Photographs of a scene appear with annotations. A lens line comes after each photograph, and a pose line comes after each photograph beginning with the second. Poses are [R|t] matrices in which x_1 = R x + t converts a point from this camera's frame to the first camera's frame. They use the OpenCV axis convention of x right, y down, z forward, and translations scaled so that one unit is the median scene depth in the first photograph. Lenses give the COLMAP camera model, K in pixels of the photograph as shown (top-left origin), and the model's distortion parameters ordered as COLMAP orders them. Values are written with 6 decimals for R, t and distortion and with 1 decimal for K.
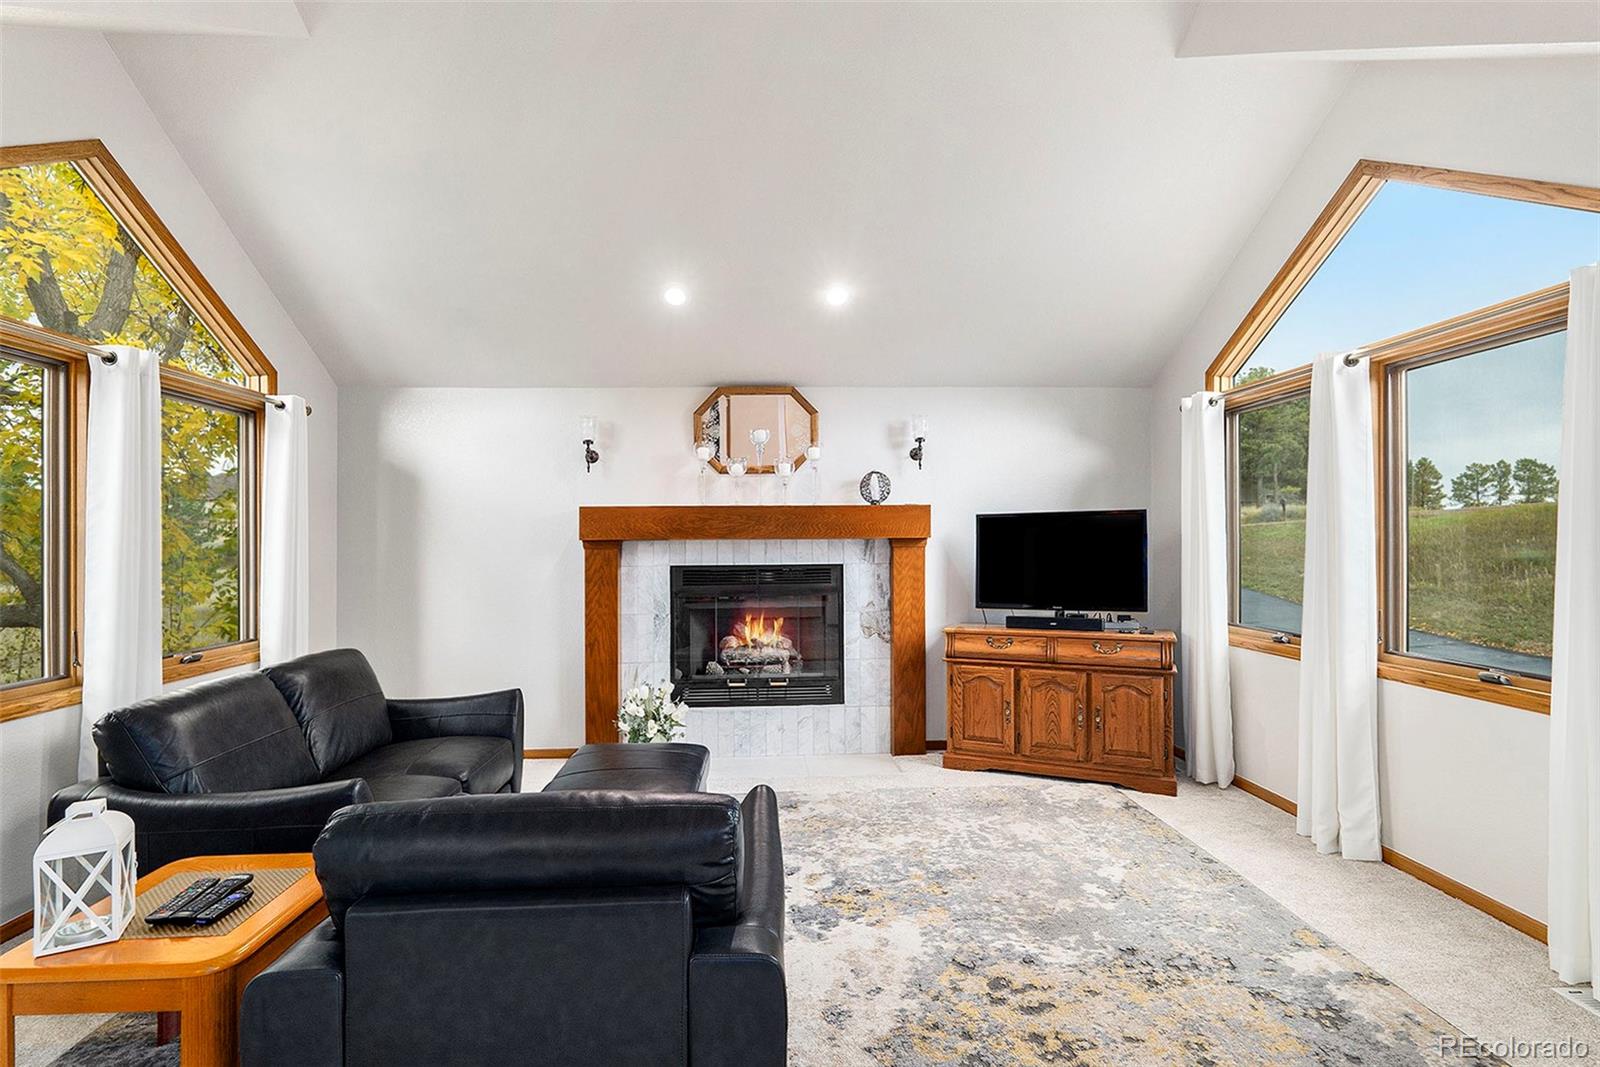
lens RADIAL K [[749.6, 0, 800.5], [0, 749.6, 538.5], [0, 0, 1]] dist [-0.002986, 0.000181]
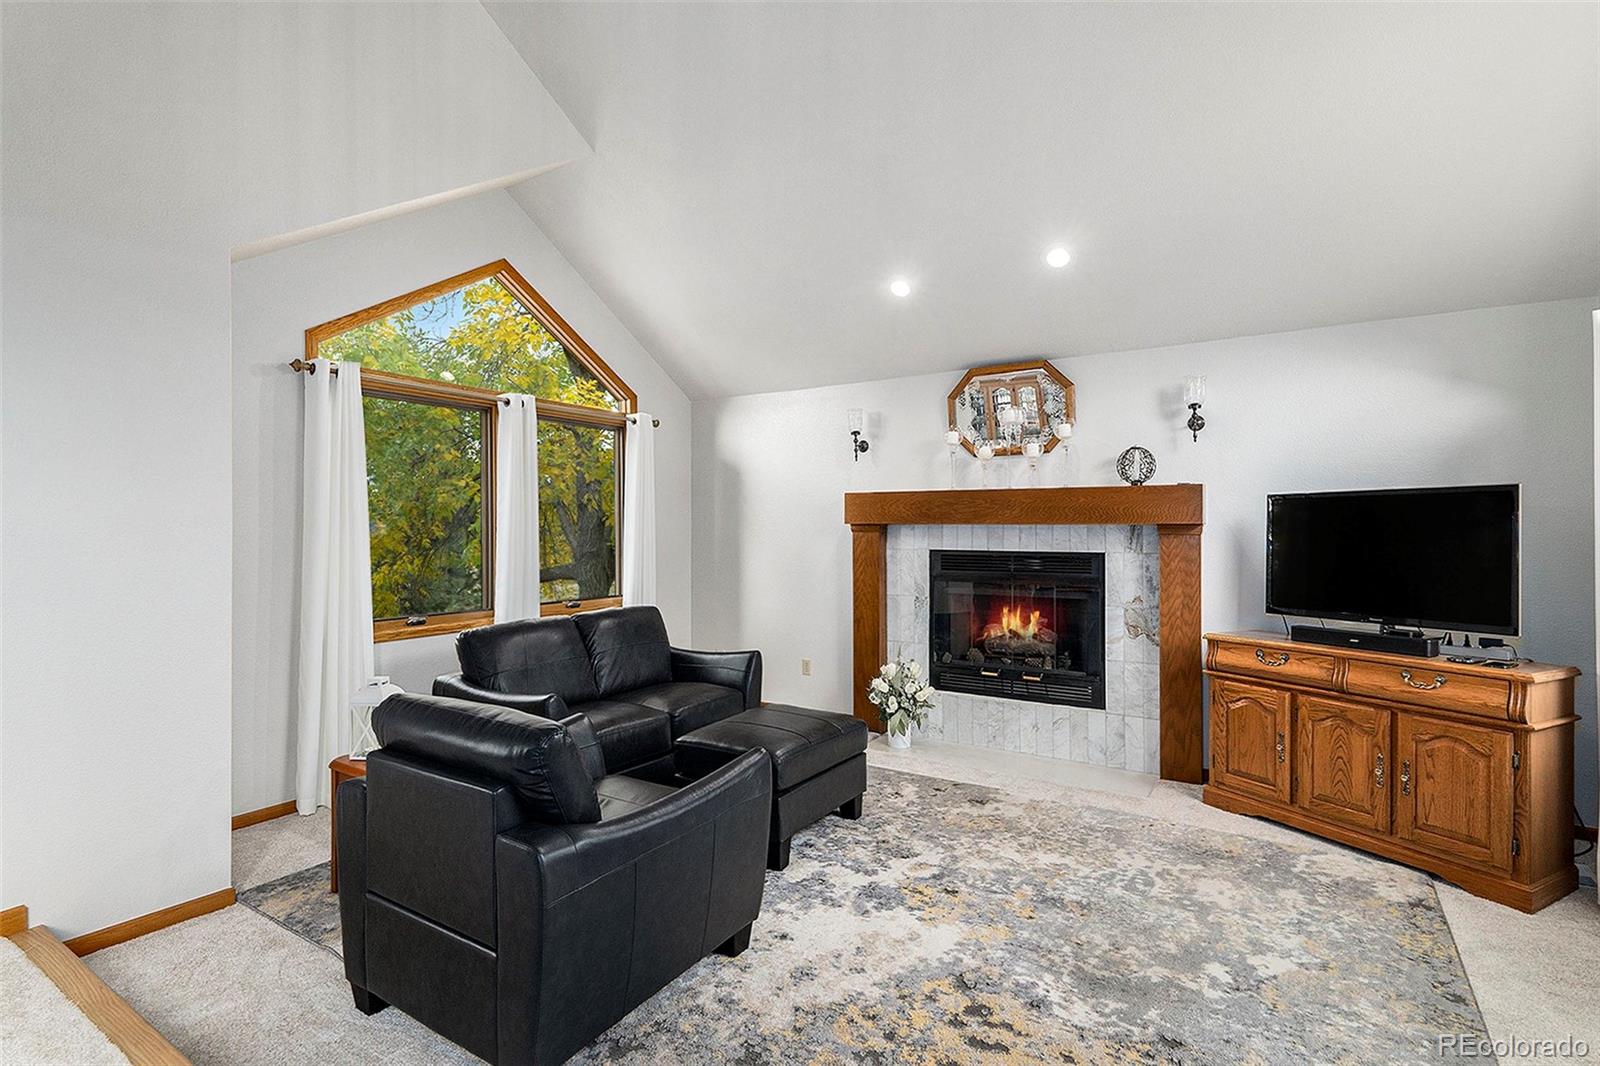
lens RADIAL K [[769.8, 0, 802.8], [0, 769.8, 526.0], [0, 0, 1]] dist [0.004555, -0.000168]
pose [[0.812285, 0.008649, -0.583197, 0.322627], [-0.004153, 0.999950, 0.009045, -0.004730], [0.583247, -0.004925, 0.812280, 0.053673]]
